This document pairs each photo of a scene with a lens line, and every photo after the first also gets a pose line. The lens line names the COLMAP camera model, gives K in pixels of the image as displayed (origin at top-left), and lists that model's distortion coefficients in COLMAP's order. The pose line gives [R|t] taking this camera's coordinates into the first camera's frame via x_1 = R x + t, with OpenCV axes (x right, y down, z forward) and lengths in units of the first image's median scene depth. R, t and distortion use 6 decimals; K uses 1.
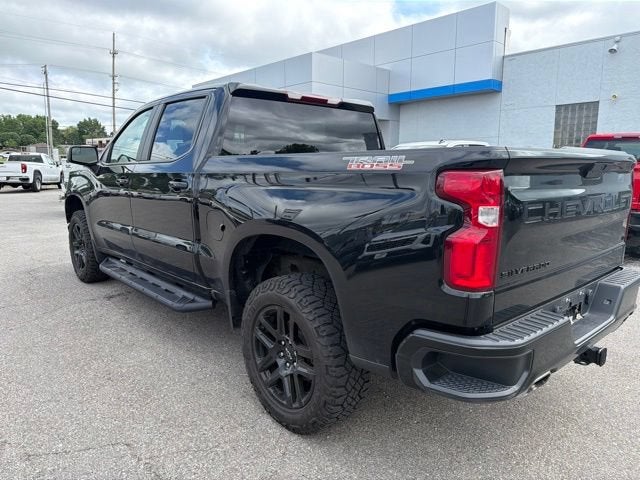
lens RADIAL K [[452.5, 0, 314.0], [0, 452.5, 236.5], [0, 0, 1]] dist [0.025218, -0.029649]
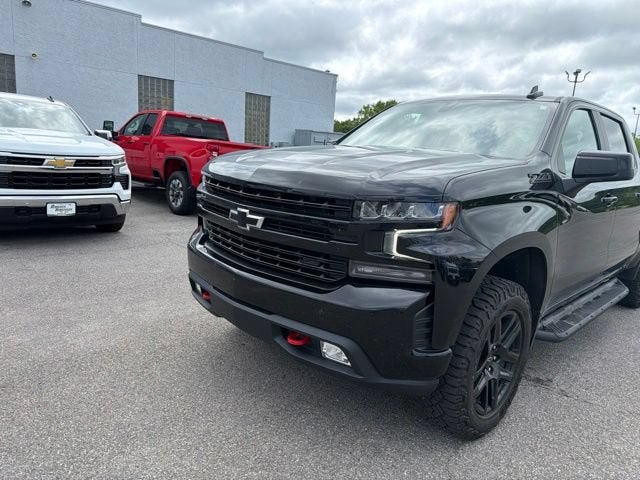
lens RADIAL K [[452.5, 0, 325.3], [0, 452.5, 237.8], [0, 0, 1]] dist [0.025218, -0.029649]
pose [[-0.050227, -0.202792, 0.977933, -1.789151], [0.087292, 0.974530, 0.206570, -0.394020], [-0.994916, 0.095741, -0.031246, 2.276260]]
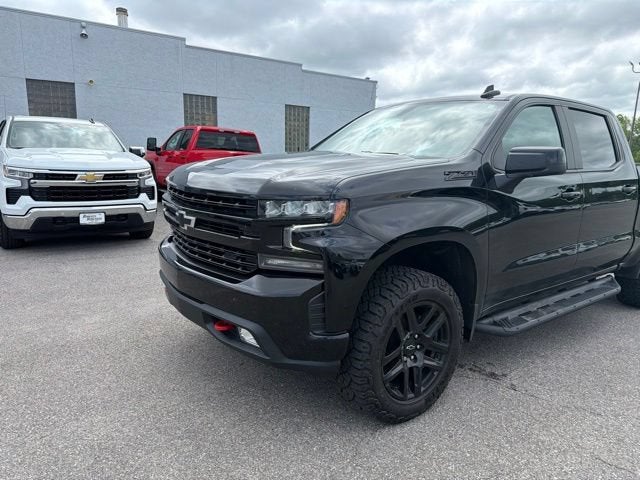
lens RADIAL K [[452.5, 0, 319.7], [0, 452.5, 237.6], [0, 0, 1]] dist [0.025218, -0.029649]
pose [[0.082203, -0.186796, 0.978954, -1.873082], [0.128620, 0.976052, 0.175442, -0.362056], [-0.988281, 0.111491, 0.104260, 2.017834]]
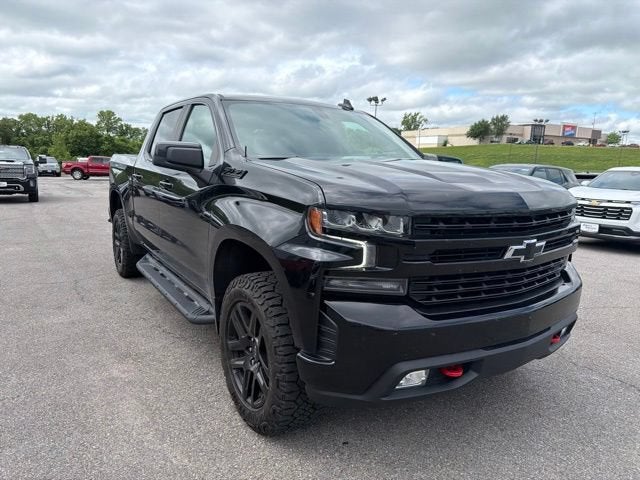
lens RADIAL K [[452.5, 0, 321.7], [0, 452.5, 239.6], [0, 0, 1]] dist [0.025218, -0.029649]
pose [[-0.986566, -0.064790, 0.149968, -0.719547], [-0.012913, 0.946049, 0.323766, -0.534597], [-0.162854, 0.317480, -0.934176, 3.179543]]
